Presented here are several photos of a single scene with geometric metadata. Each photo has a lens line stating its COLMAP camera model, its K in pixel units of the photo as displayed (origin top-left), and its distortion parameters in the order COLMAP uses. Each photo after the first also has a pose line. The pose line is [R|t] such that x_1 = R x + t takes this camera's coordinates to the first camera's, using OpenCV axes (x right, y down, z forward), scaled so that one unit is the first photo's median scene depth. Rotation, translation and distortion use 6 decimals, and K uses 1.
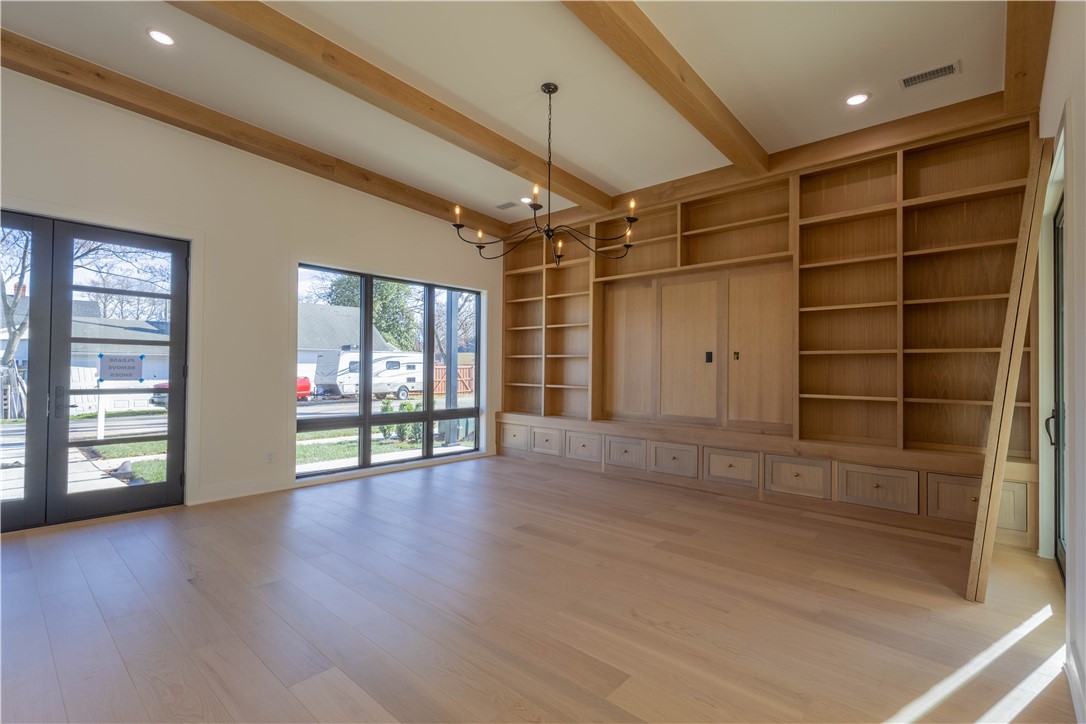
lens RADIAL K [[496.8, 0, 542.8], [0, 496.8, 363.2], [0, 0, 1]] dist [0.001971, 0.000653]
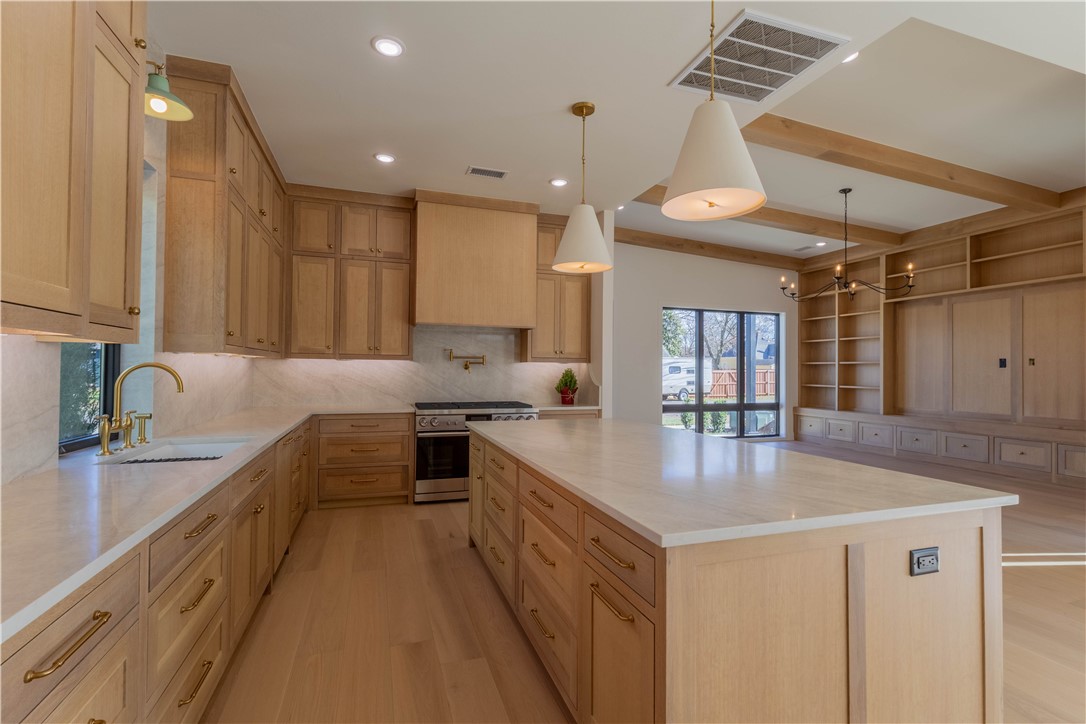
lens RADIAL K [[496.8, 0, 542.8], [0, 496.8, 363.2], [0, 0, 1]] dist [0.001971, 0.000653]
pose [[0.871971, -0.009256, -0.489470, -0.038707], [0.004957, 0.999937, -0.010078, -0.005347], [0.489532, 0.006361, 0.871962, -0.561225]]
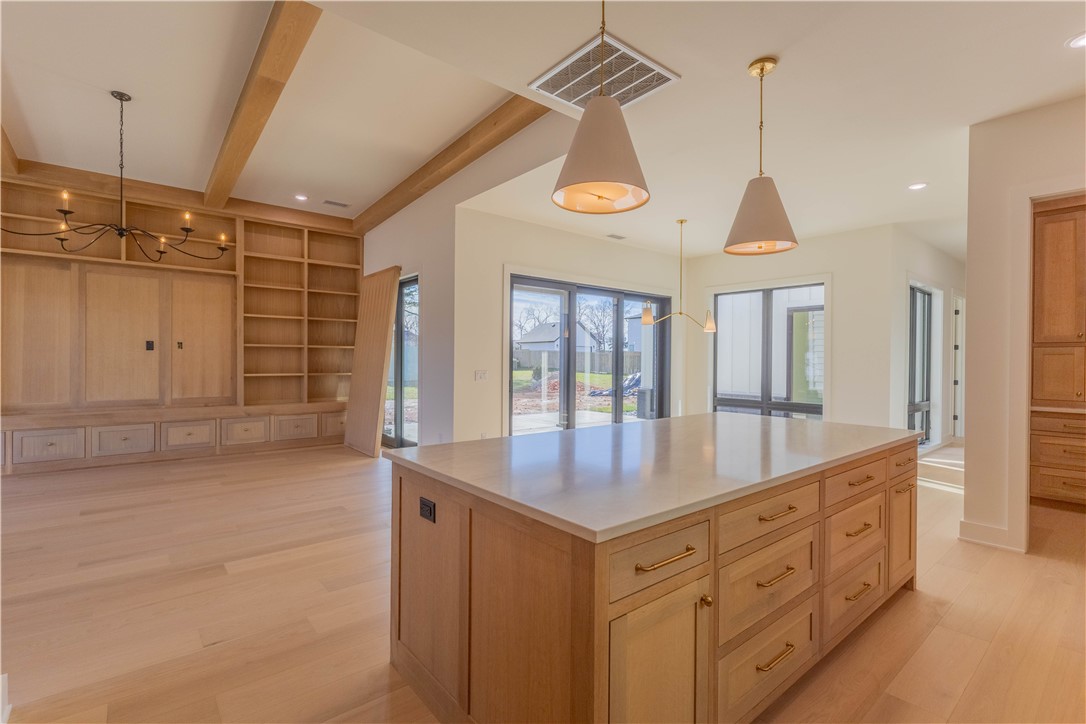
lens RADIAL K [[496.8, 0, 542.8], [0, 496.8, 363.2], [0, 0, 1]] dist [0.001971, 0.000653]
pose [[0.147759, -0.014101, 0.988923, -0.648011], [-0.017029, 0.999714, 0.016799, -0.006400], [-0.988877, -0.019322, 0.147477, -0.050435]]
